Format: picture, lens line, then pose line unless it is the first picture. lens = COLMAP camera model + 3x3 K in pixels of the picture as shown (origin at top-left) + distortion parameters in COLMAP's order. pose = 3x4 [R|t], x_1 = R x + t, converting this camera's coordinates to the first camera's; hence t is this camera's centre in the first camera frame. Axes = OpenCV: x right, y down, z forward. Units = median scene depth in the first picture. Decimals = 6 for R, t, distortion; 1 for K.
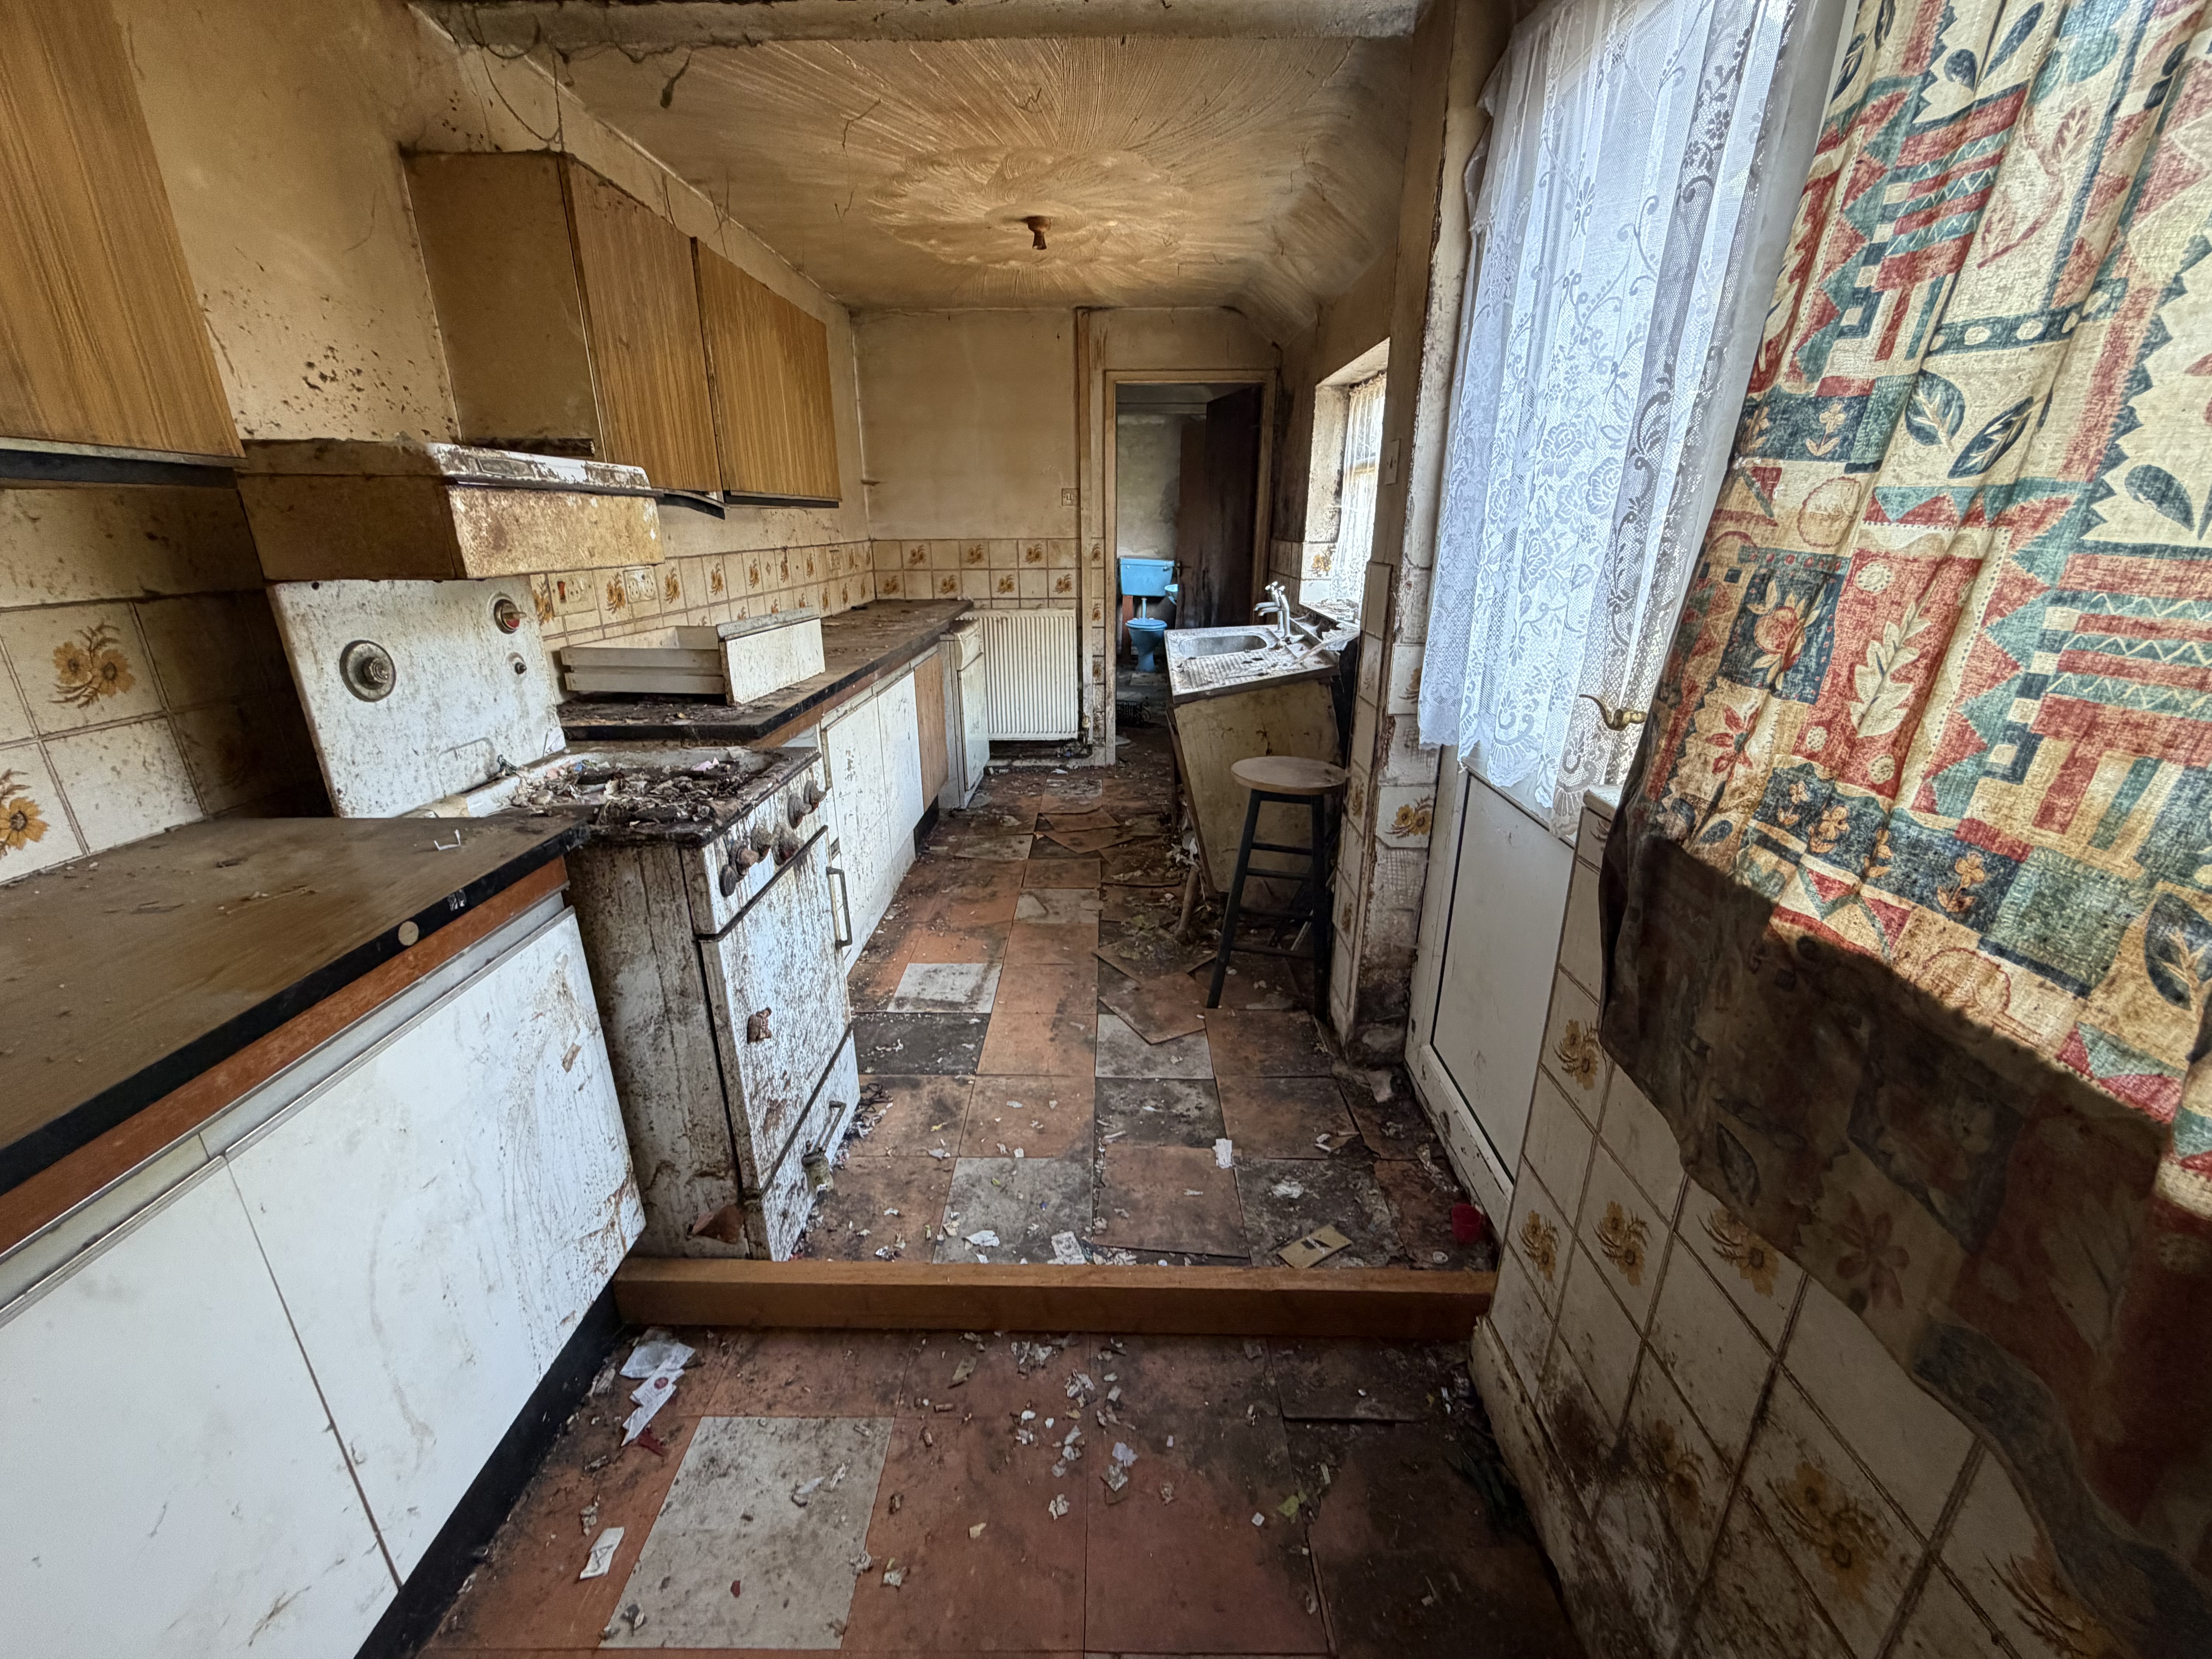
lens RADIAL K [[881.4, 0, 1111.0], [0, 881.4, 826.3], [0, 0, 1]] dist [0.001564, 0.000266]
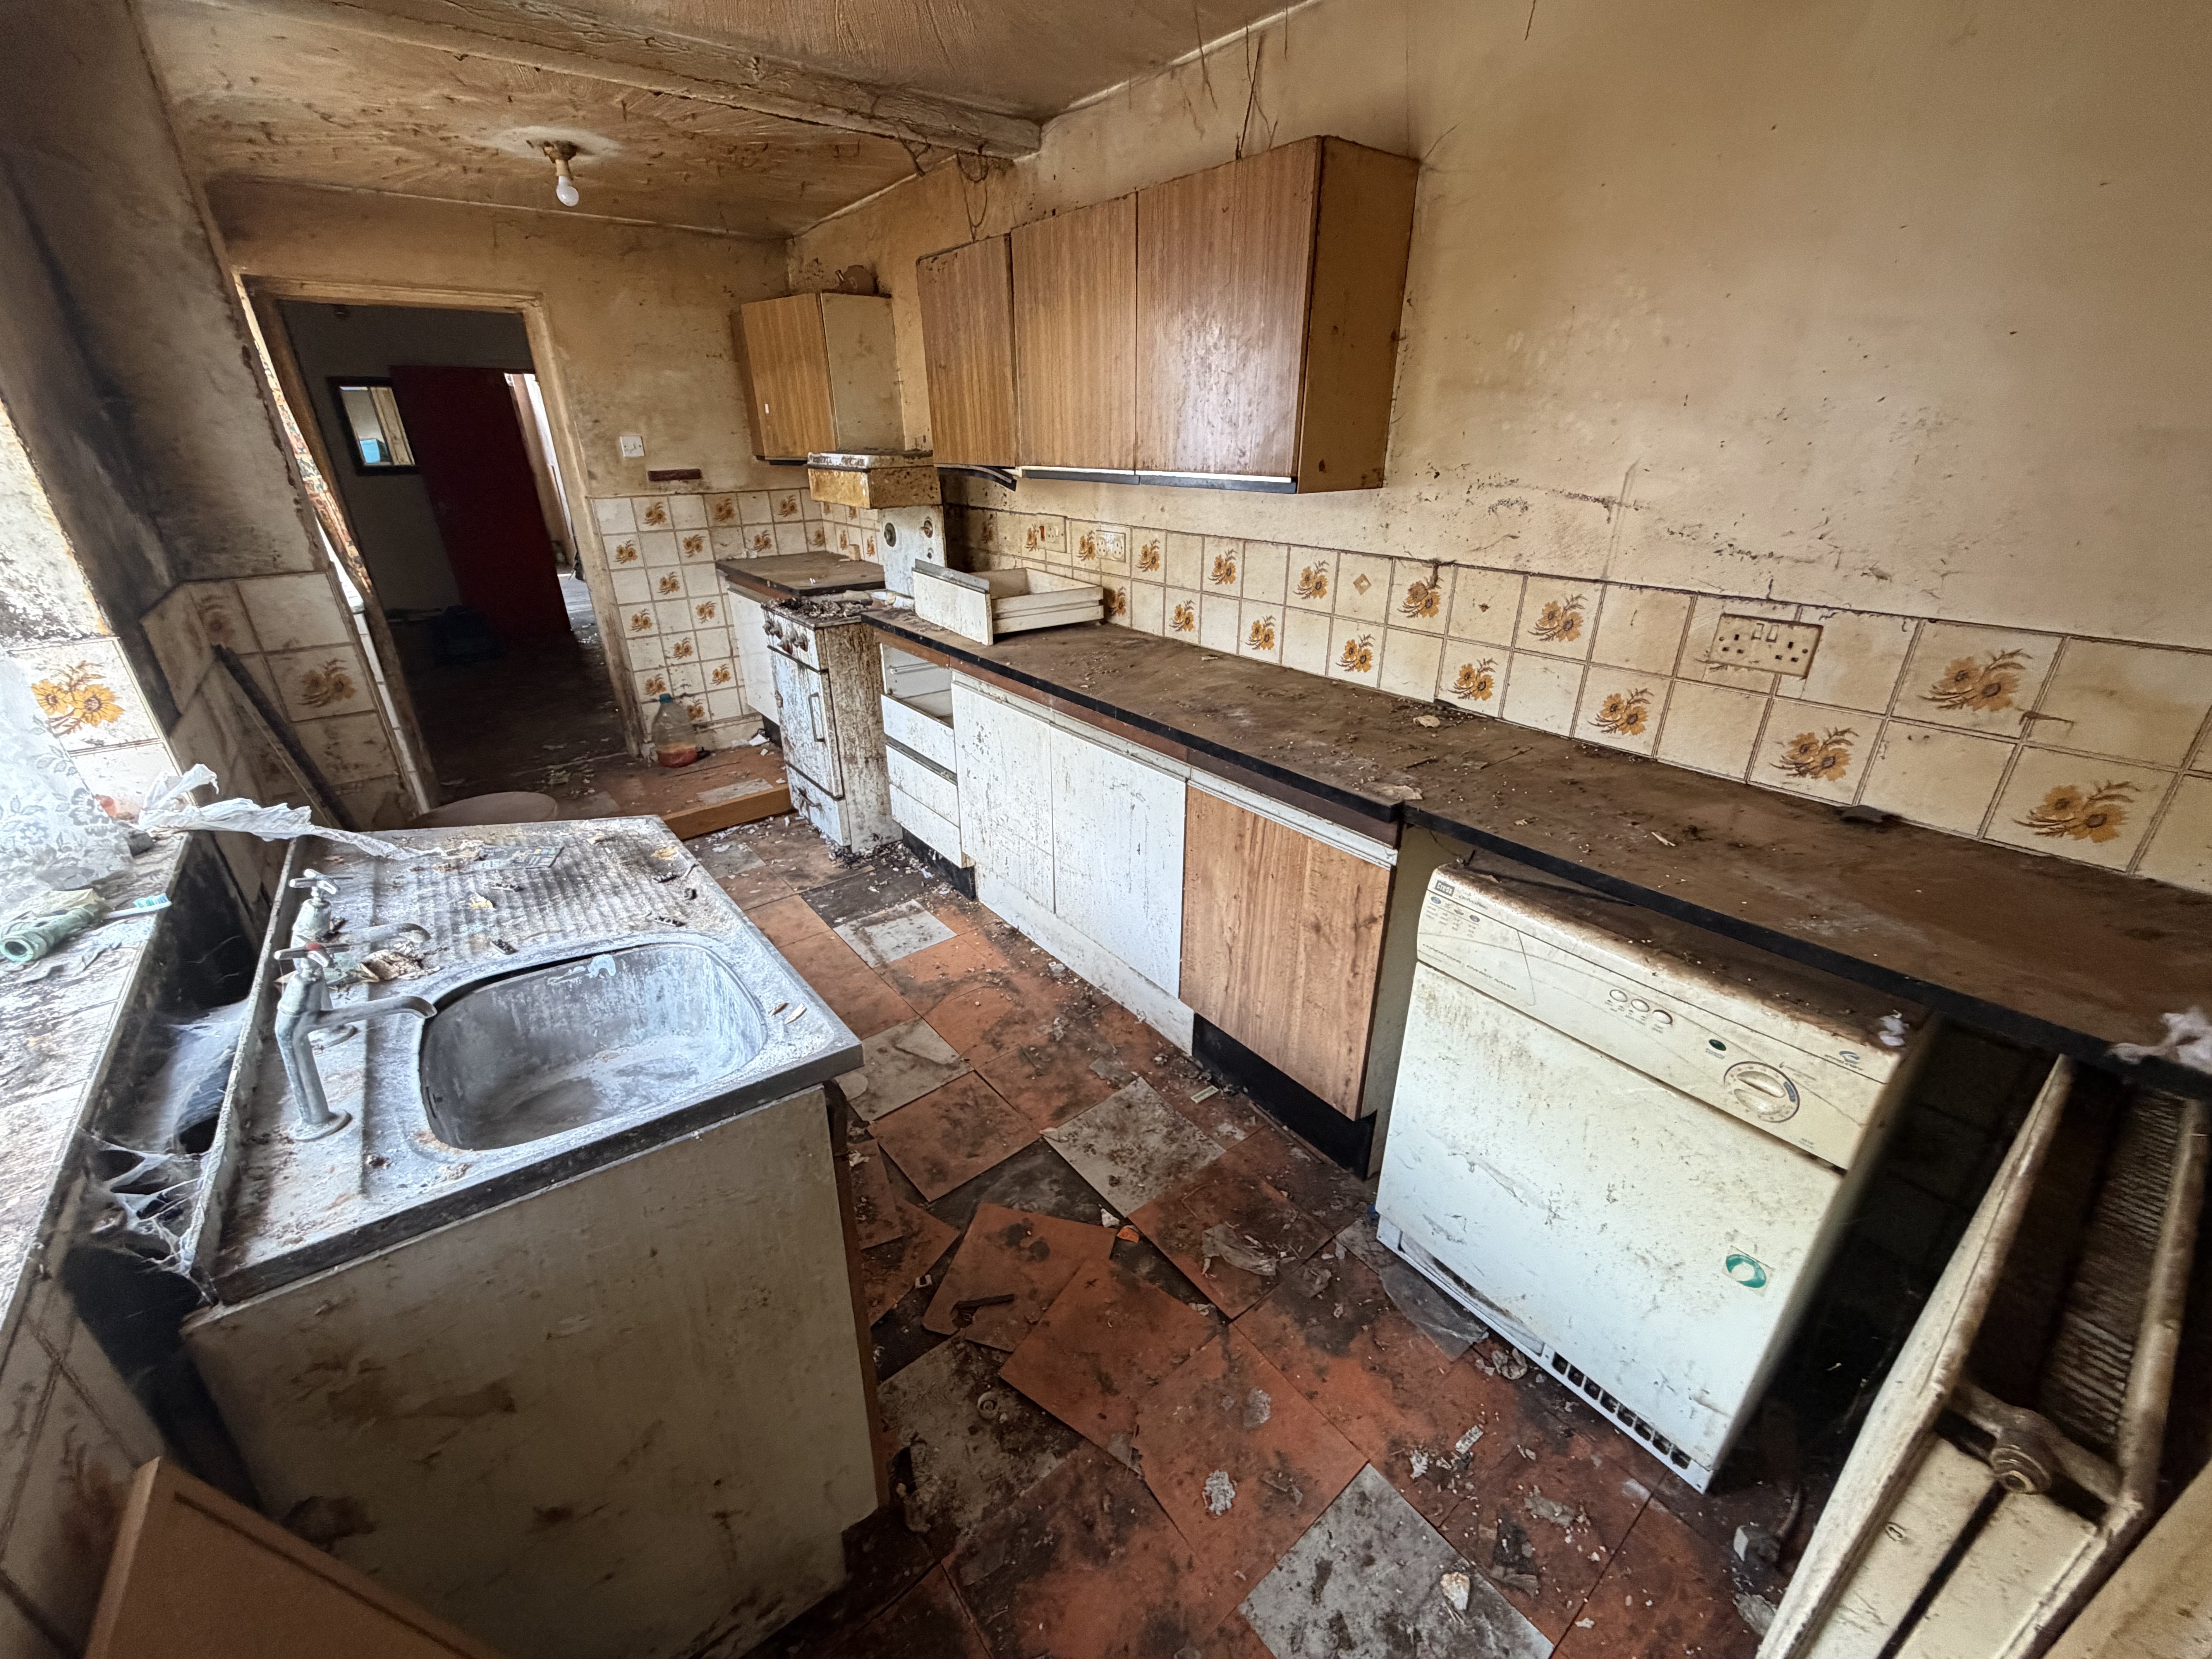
lens RADIAL K [[881.4, 0, 1110.3], [0, 881.4, 835.5], [0, 0, 1]] dist [0.001564, 0.000266]
pose [[-0.779070, 0.242280, -0.578230, 0.203031], [-0.219765, 0.758252, 0.613806, -0.626583], [0.587157, 0.605273, -0.537487, 1.669717]]
